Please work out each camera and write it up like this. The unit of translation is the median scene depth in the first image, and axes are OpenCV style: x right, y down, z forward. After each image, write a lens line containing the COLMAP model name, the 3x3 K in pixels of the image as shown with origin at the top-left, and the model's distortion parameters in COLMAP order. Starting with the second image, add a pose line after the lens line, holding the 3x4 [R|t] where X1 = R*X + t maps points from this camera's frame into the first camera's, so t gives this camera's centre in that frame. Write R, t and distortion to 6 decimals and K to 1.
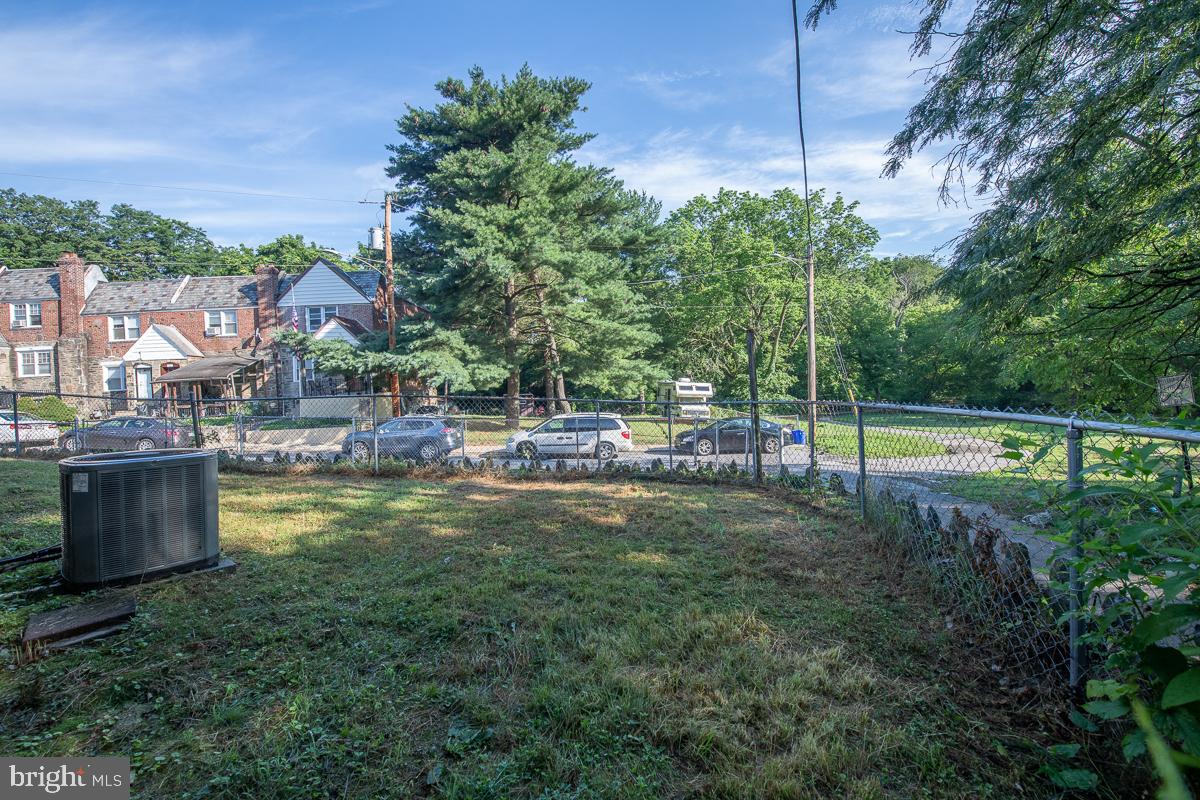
lens RADIAL K [[468.9, 0, 600.0], [0, 468.9, 400.0], [0, 0, 1]] dist [-0.028373, 0.000027]
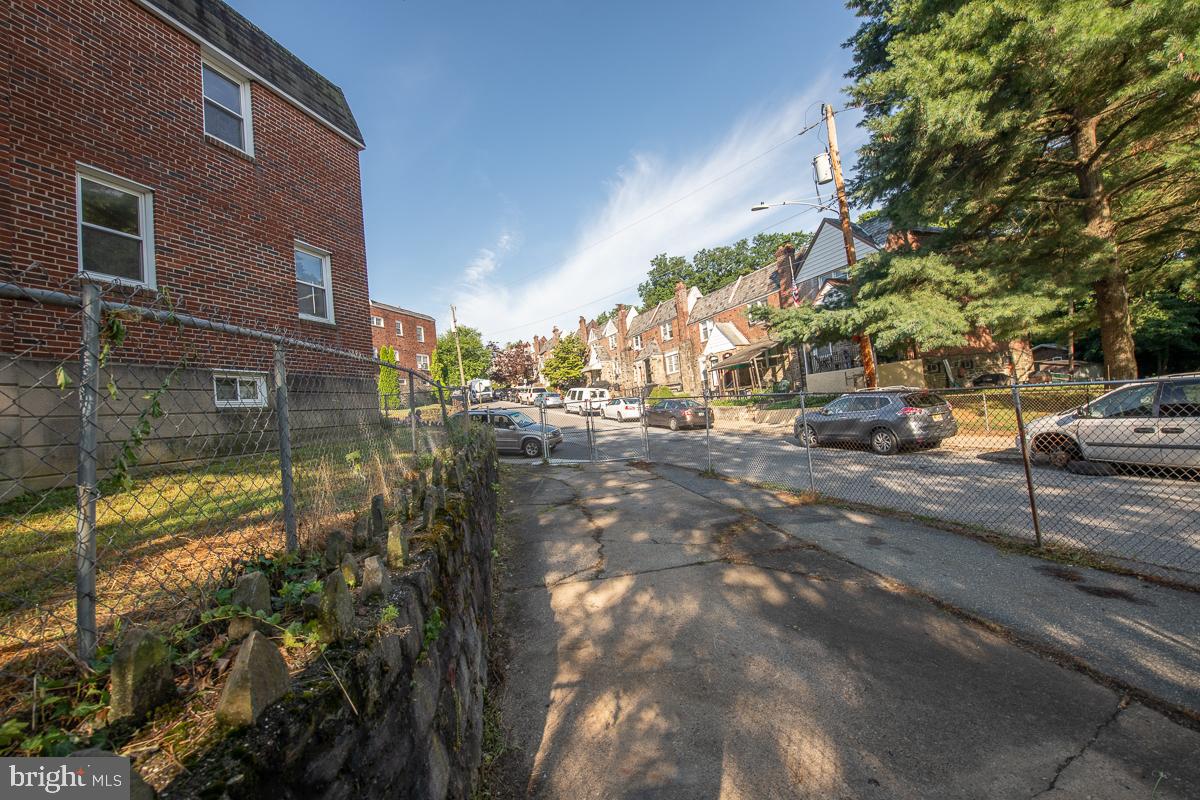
lens RADIAL K [[468.9, 0, 600.0], [0, 468.9, 400.0], [0, 0, 1]] dist [-0.028373, 0.000027]
pose [[0.342143, -0.016592, -0.939501, 0.114923], [0.063011, 0.997999, 0.005322, 0.016604], [0.937533, -0.061019, 0.342504, 0.327222]]
